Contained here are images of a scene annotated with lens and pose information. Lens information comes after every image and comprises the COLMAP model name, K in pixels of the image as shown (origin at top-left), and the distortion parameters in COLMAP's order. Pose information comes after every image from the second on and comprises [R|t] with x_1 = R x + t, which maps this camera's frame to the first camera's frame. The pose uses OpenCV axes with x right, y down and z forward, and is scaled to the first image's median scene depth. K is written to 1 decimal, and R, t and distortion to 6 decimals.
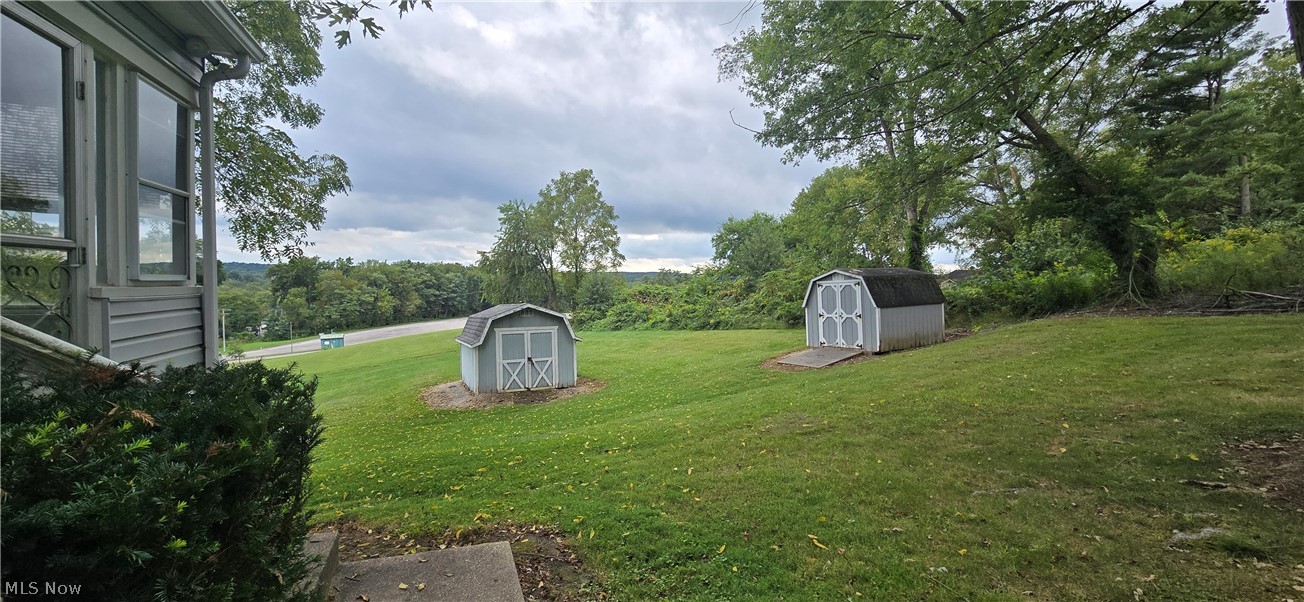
lens RADIAL K [[530.0, 0, 649.9], [0, 530.0, 296.3], [0, 0, 1]] dist [-0.000602, -0.000043]
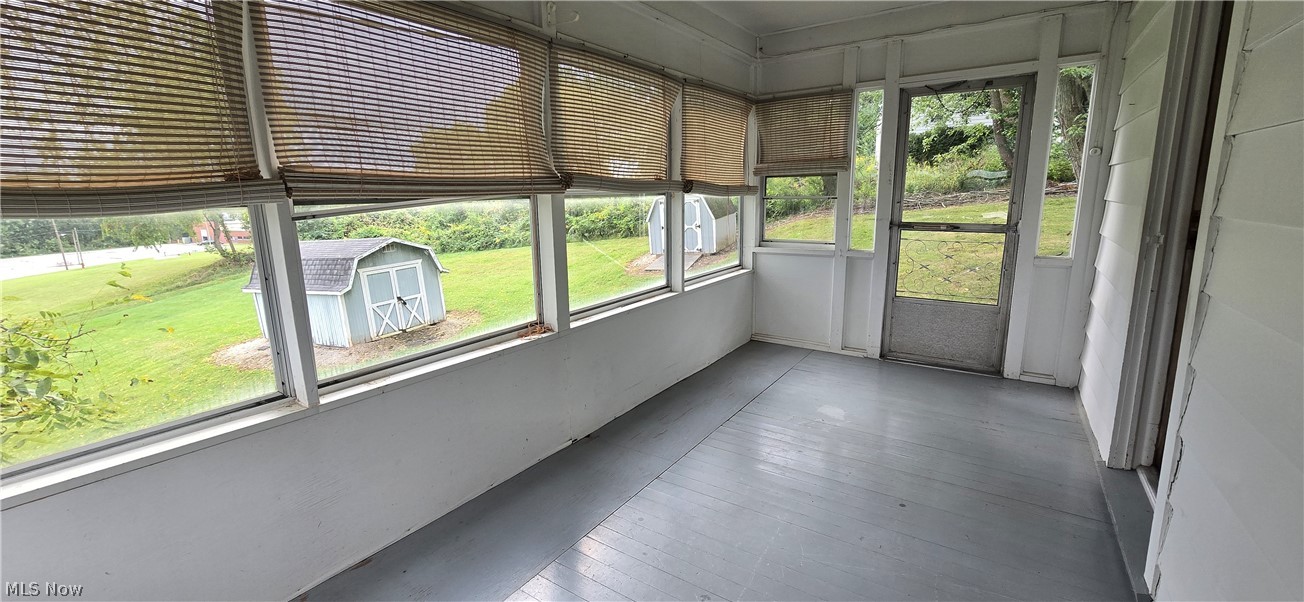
lens RADIAL K [[530.0, 0, 649.9], [0, 530.0, 296.3], [0, 0, 1]] dist [-0.000602, -0.000043]
pose [[0.806184, -0.142986, 0.574128, -0.392770], [0.044842, 0.982334, 0.181683, -0.029709], [-0.589964, -0.120725, 0.798353, 0.025226]]
